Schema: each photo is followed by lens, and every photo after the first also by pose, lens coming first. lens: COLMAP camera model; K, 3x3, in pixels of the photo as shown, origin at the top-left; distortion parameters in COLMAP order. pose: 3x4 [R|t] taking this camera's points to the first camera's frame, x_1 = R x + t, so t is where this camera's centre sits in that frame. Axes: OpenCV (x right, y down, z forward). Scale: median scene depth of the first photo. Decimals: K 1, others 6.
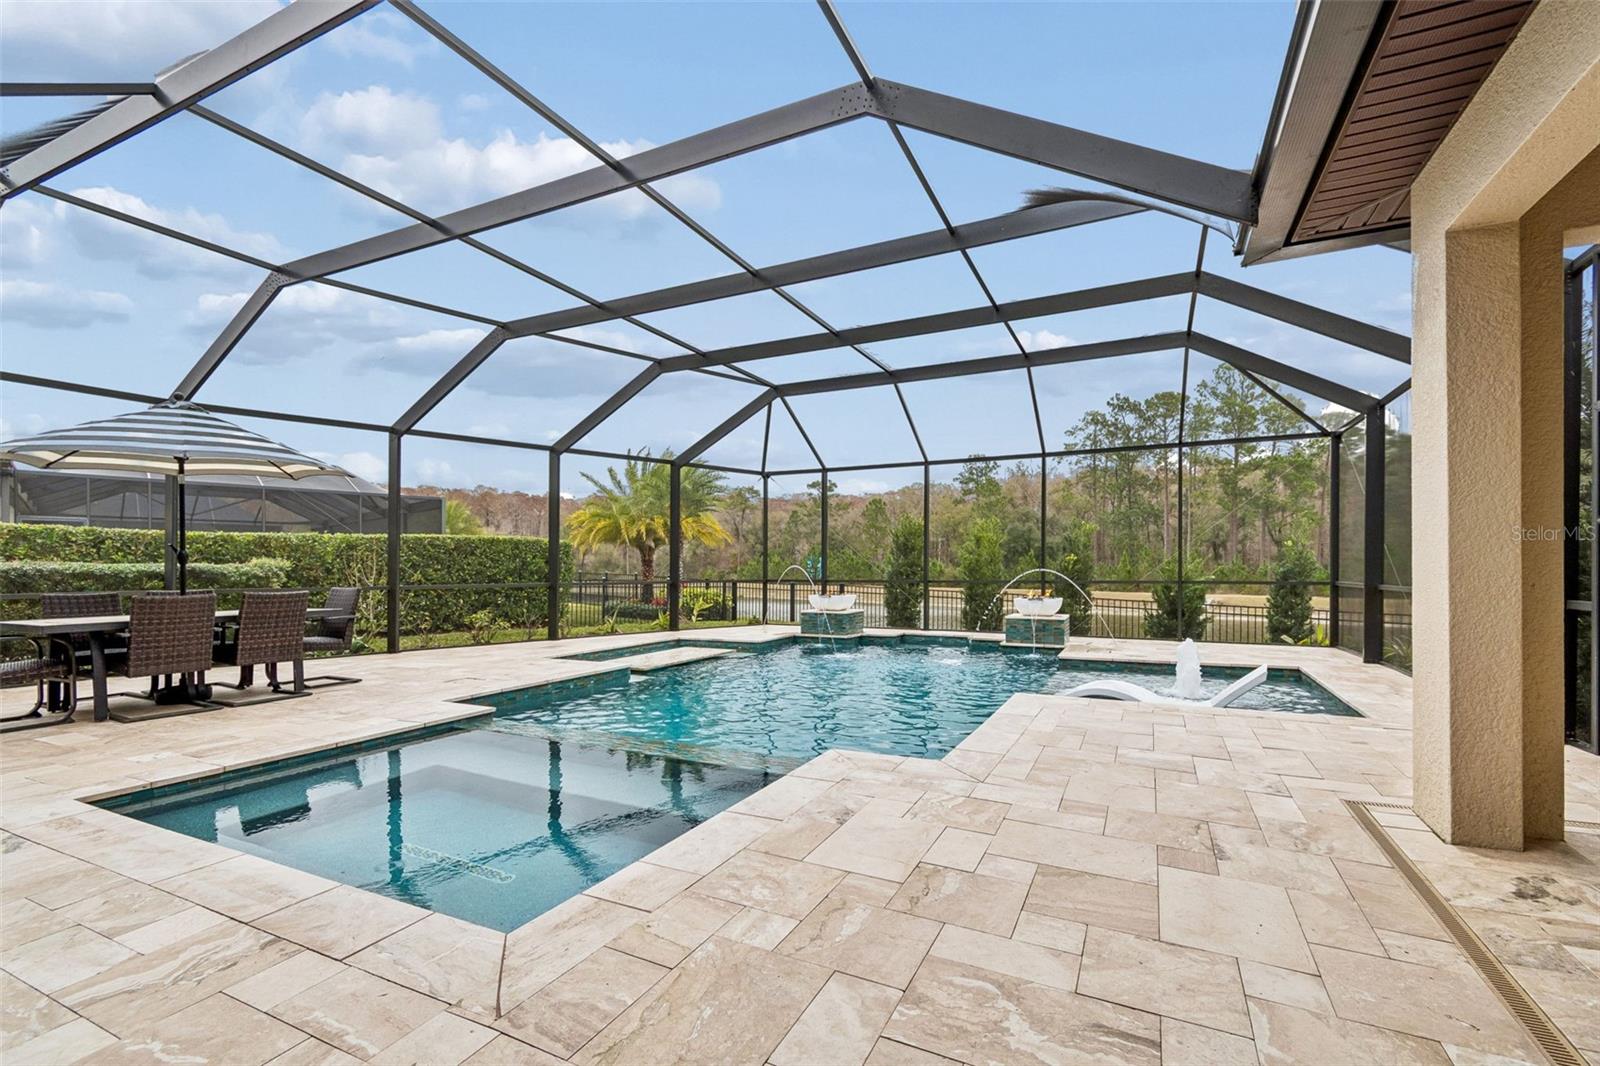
lens RADIAL K [[701.3, 0, 828.2], [0, 701.3, 589.4], [0, 0, 1]] dist [-0.000861, 0.000165]
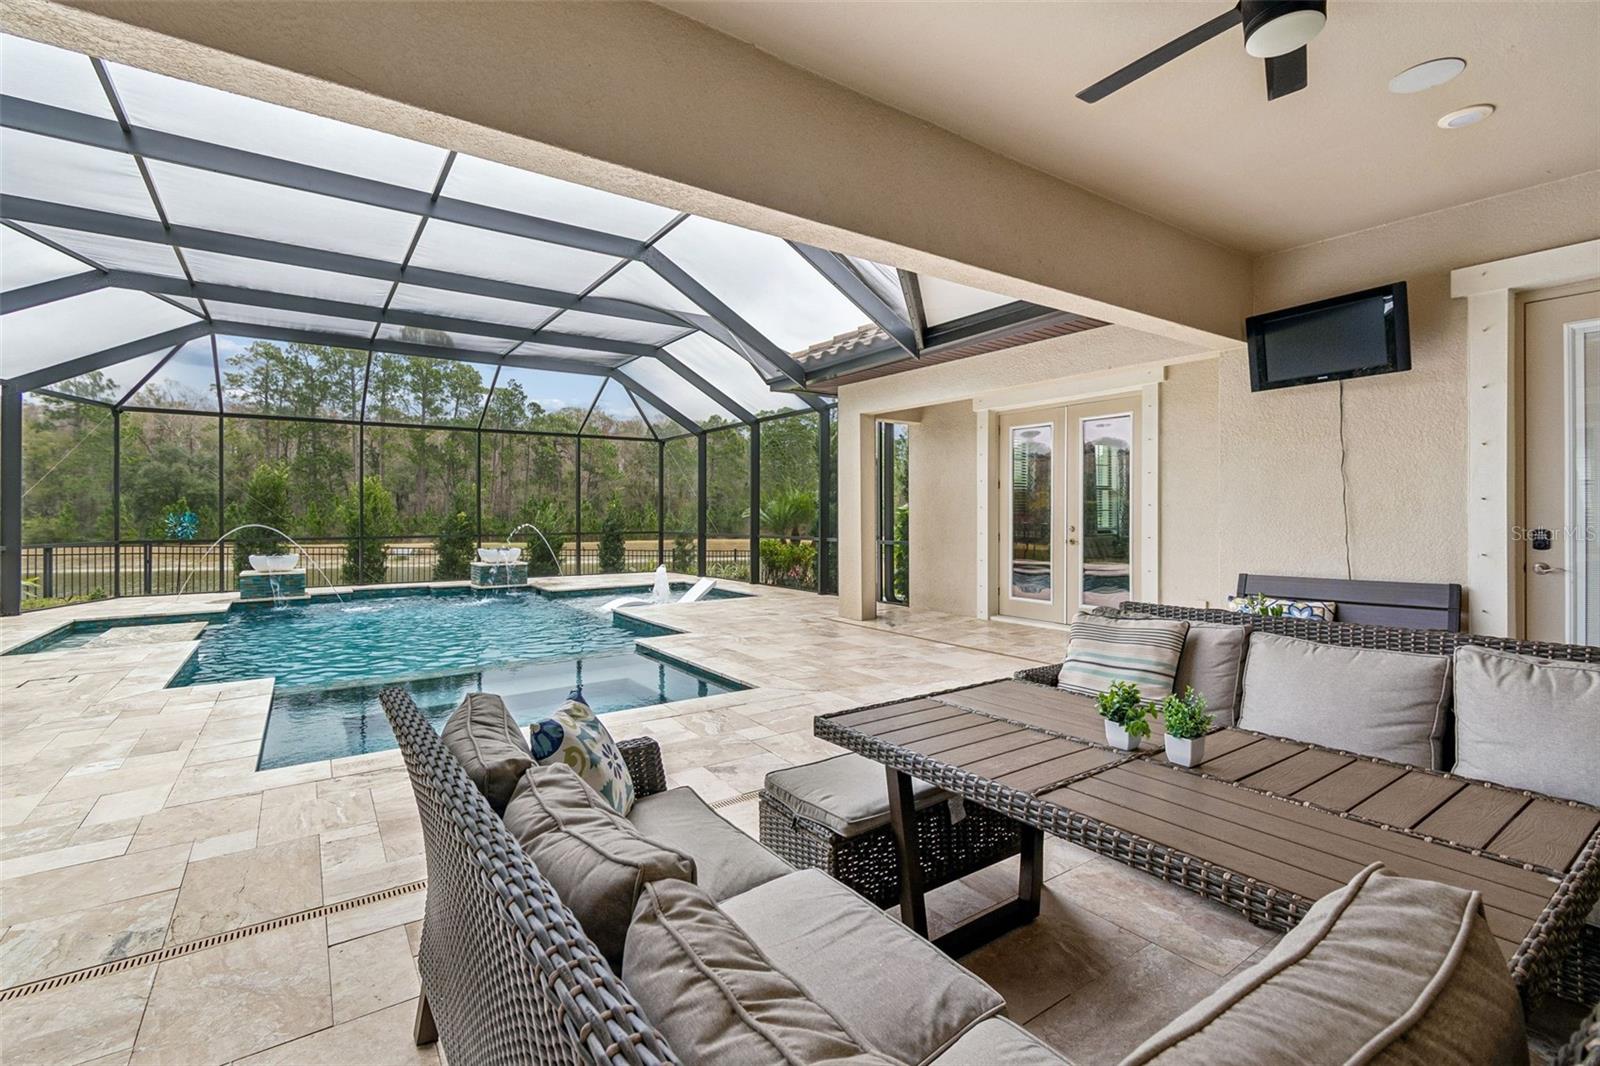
lens RADIAL K [[701.3, 0, 787.2], [0, 701.3, 522.6], [0, 0, 1]] dist [-0.000861, 0.000165]
pose [[0.506568, -0.007345, 0.862169, -0.721157], [0.028485, 0.999560, -0.008220, -0.013815], [-0.861730, 0.028723, 0.506554, -0.086163]]
